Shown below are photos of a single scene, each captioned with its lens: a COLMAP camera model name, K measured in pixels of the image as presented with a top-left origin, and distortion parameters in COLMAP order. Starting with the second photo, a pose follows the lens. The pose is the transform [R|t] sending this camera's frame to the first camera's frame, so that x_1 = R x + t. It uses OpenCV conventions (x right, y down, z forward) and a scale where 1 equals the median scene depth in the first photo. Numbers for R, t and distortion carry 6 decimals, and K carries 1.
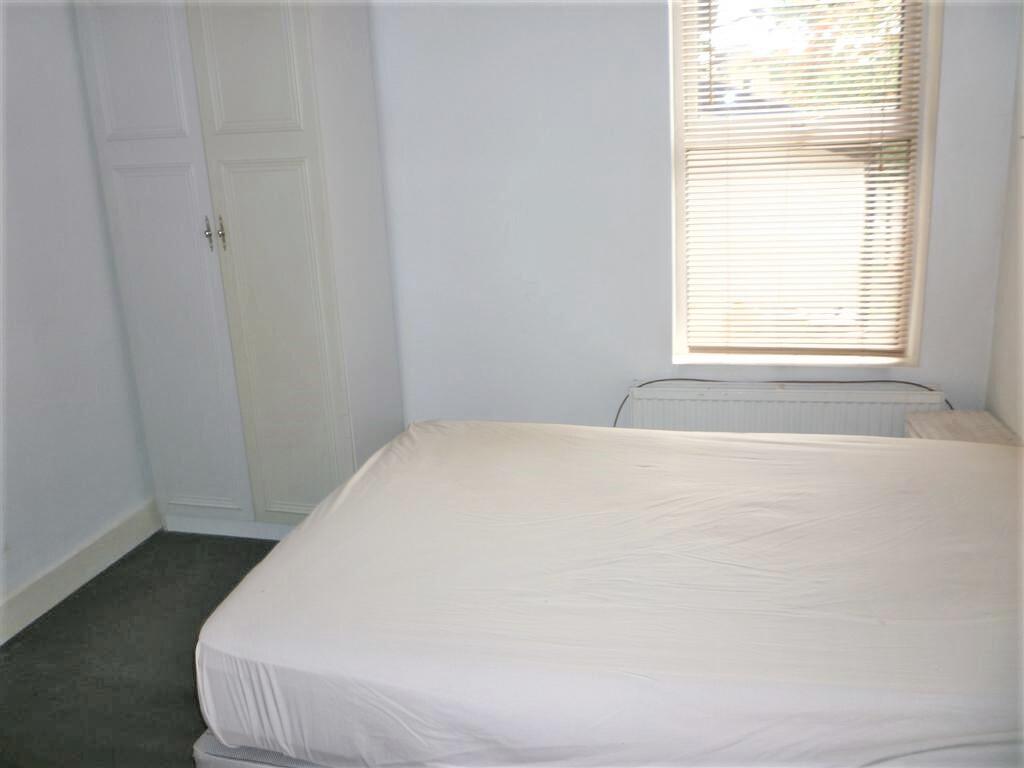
lens RADIAL K [[877.0, 0, 511.7], [0, 877.0, 358.4], [0, 0, 1]] dist [-0.053317, 0.005063]
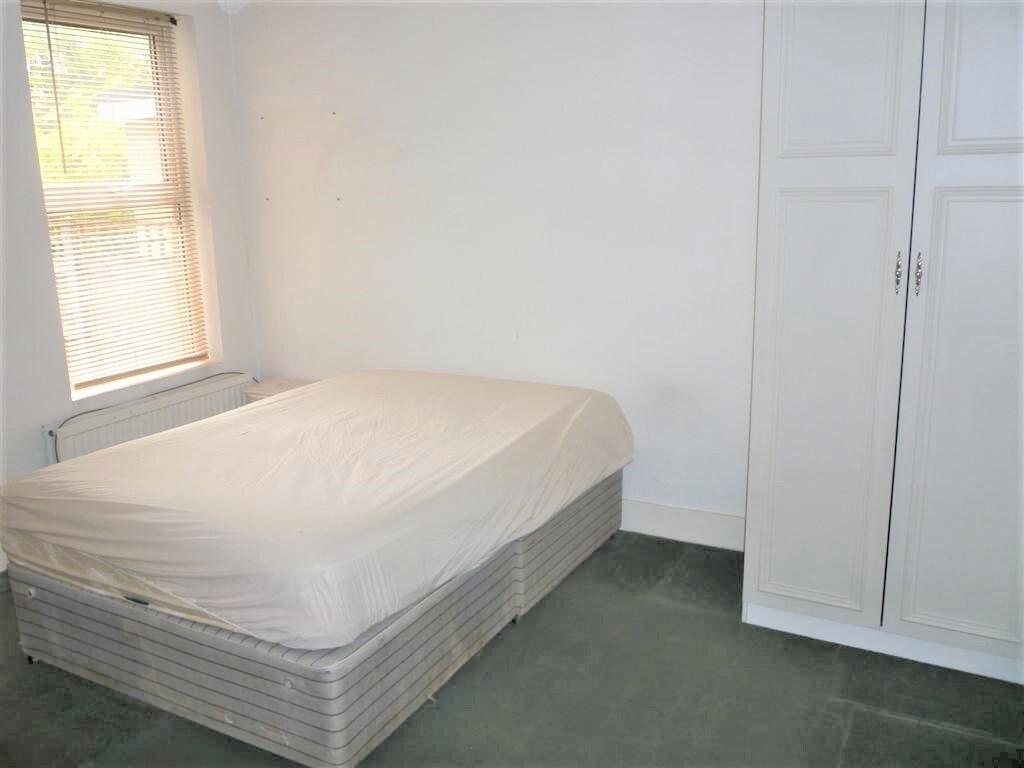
lens RADIAL K [[877.0, 0, 511.7], [0, 877.0, 358.4], [0, 0, 1]] dist [-0.053317, 0.005063]
pose [[0.249847, -0.153219, 0.956086, -0.747424], [0.256785, 0.962531, 0.087149, 0.001339], [-0.933615, 0.223735, 0.279830, 0.166175]]
